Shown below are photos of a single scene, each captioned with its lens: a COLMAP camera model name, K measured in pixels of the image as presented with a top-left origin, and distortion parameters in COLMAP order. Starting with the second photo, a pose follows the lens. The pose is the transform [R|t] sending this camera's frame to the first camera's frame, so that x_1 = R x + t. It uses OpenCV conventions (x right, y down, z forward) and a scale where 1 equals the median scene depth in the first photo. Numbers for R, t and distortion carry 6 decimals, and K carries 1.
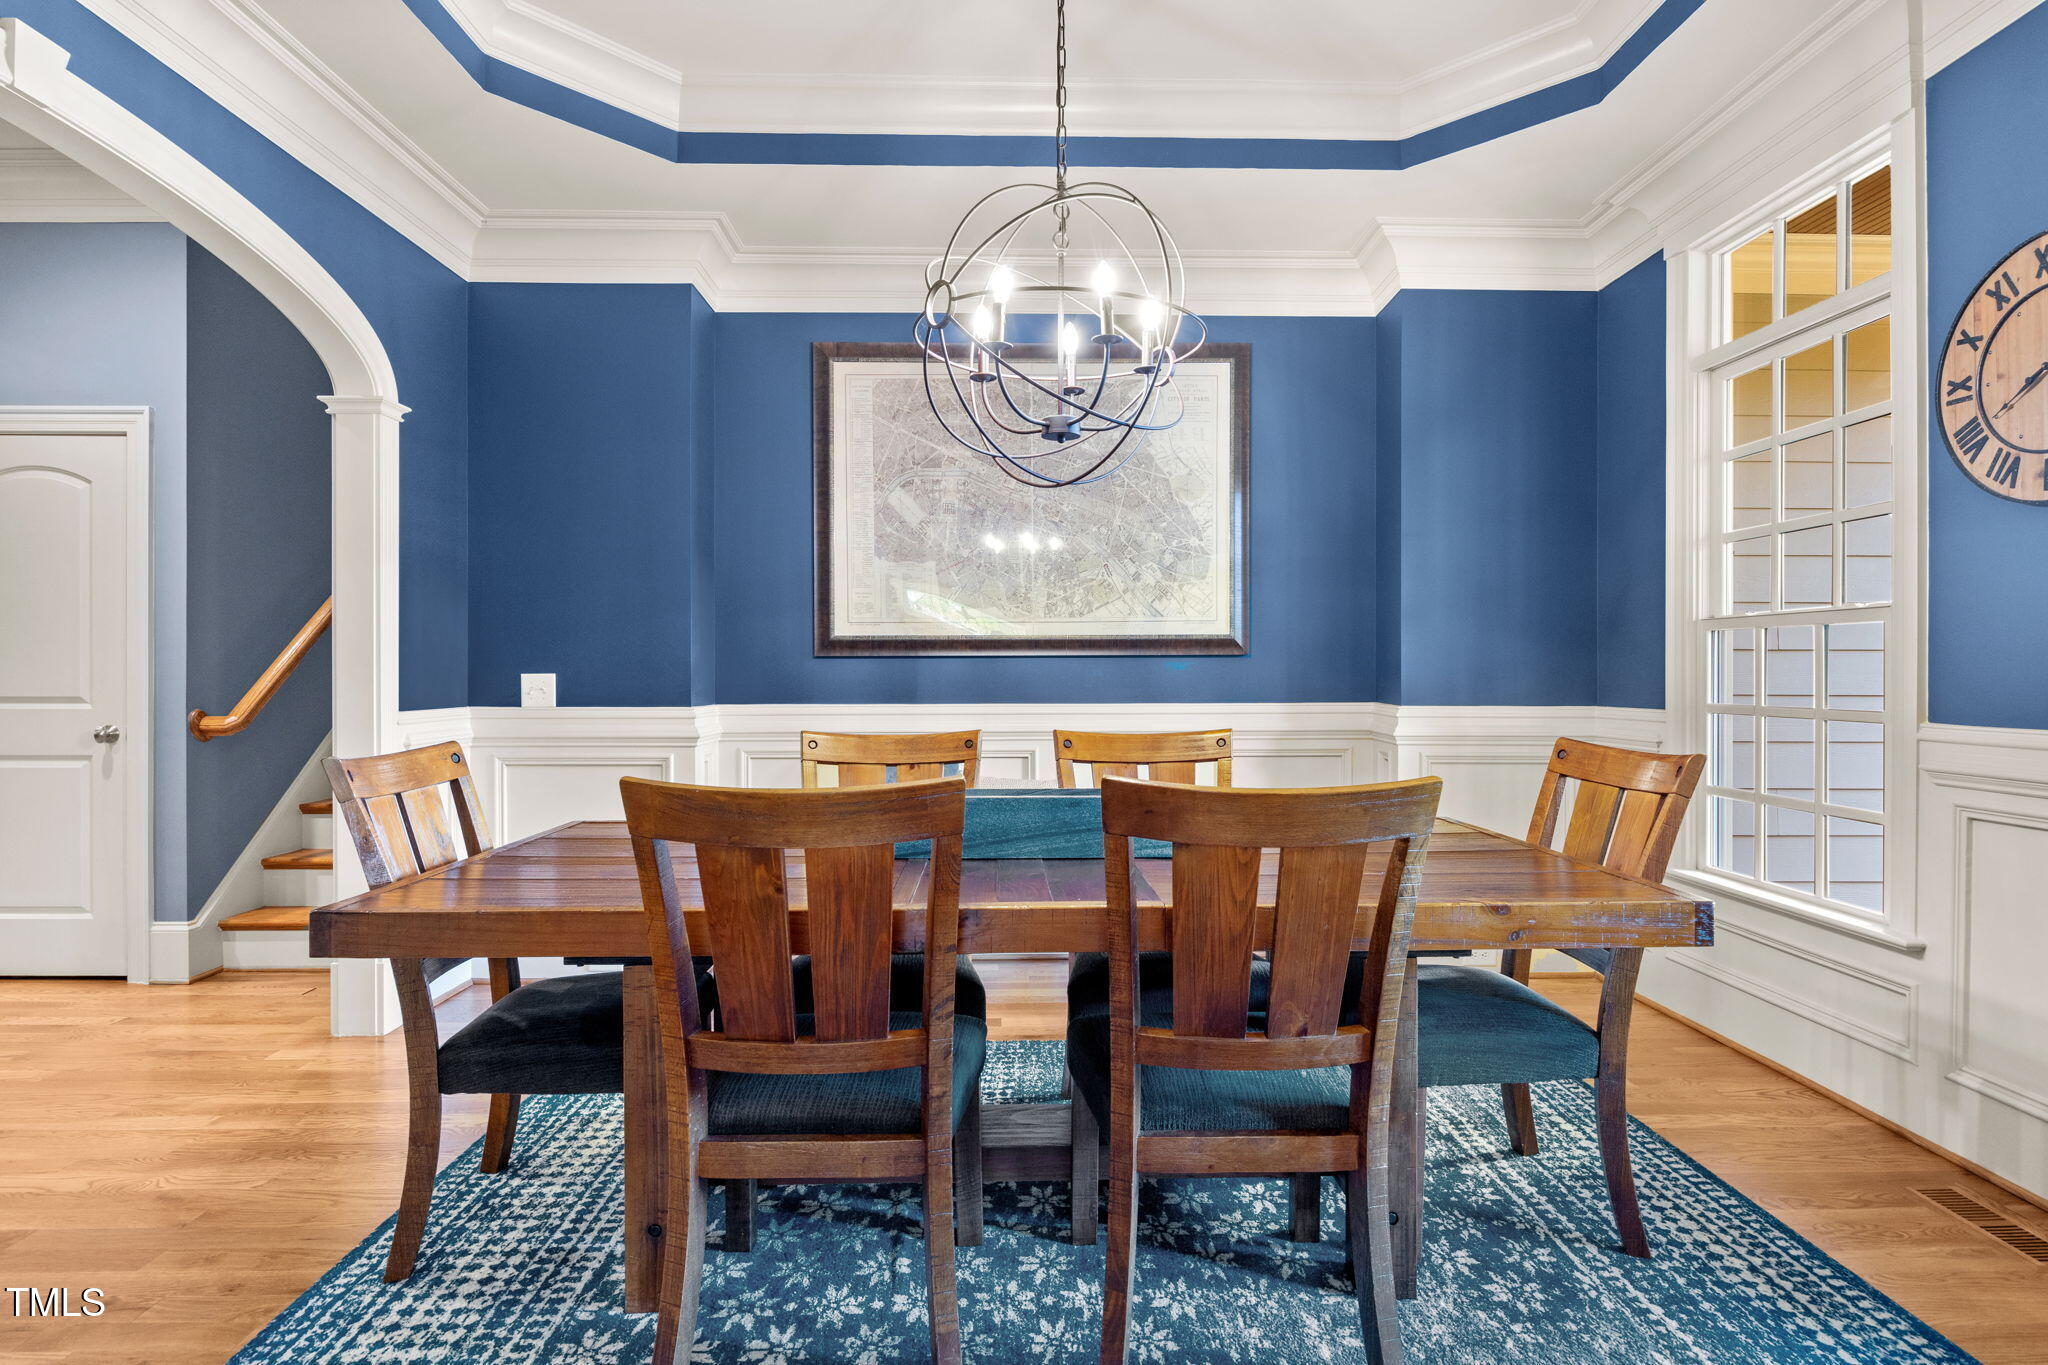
lens RADIAL K [[1076.5, 0, 1029.3], [0, 1076.5, 676.7], [0, 0, 1]] dist [-0.004674, -0.001281]
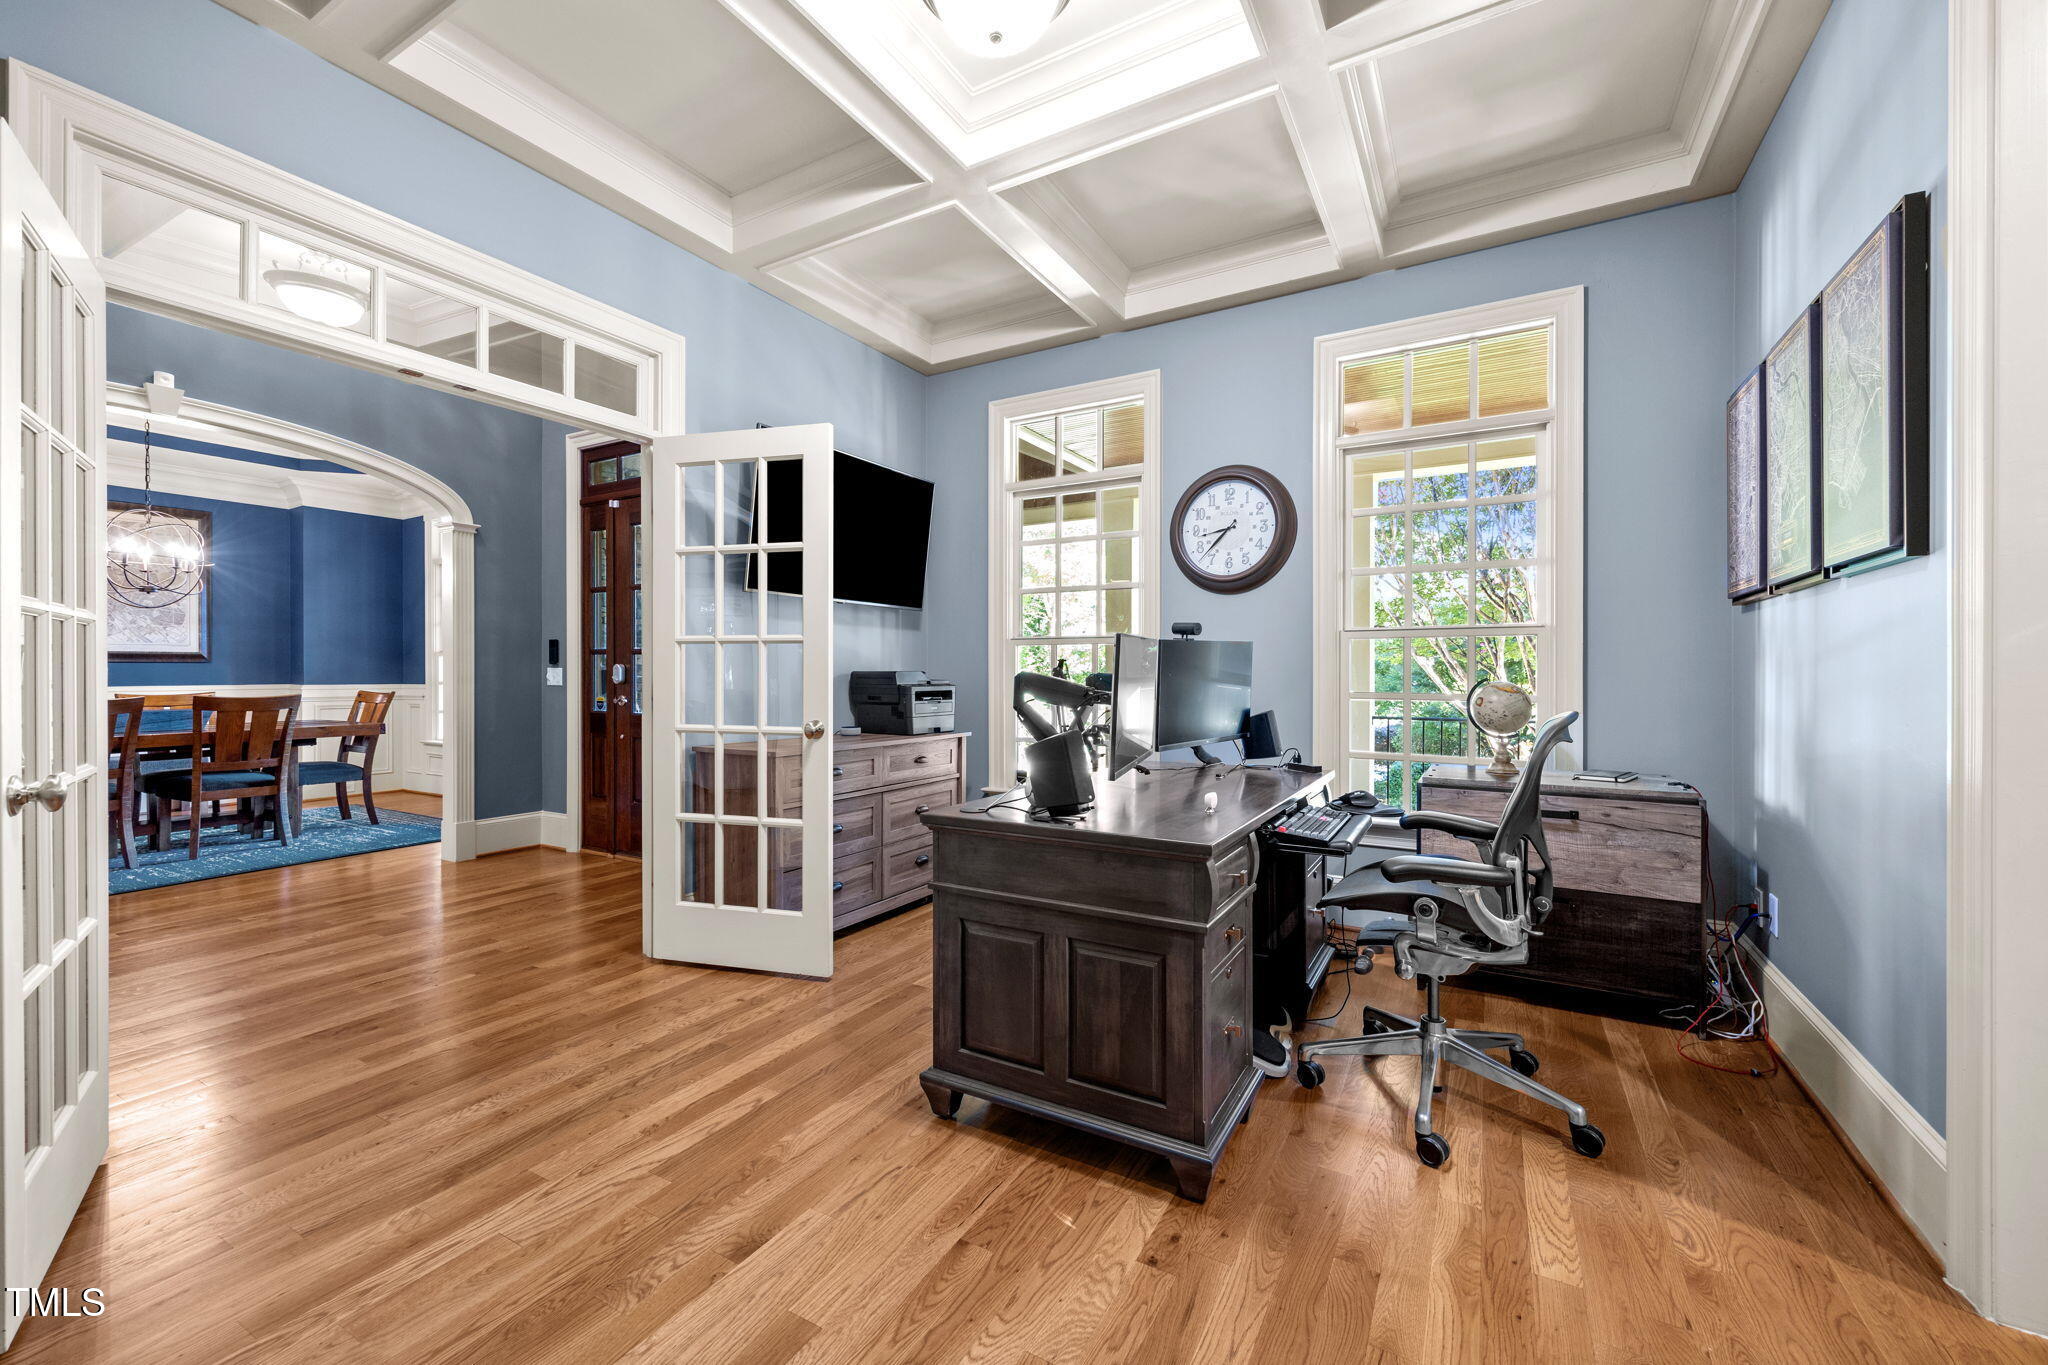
lens RADIAL K [[792.5, 0, 1026.0], [0, 792.5, 674.1], [0, 0, 1]] dist [-0.001071, -0.000237]
pose [[0.500935, -0.005379, 0.865468, -0.355895], [0.003968, 0.999984, 0.003918, 0.003752], [-0.865476, 0.001471, 0.500949, -1.215066]]
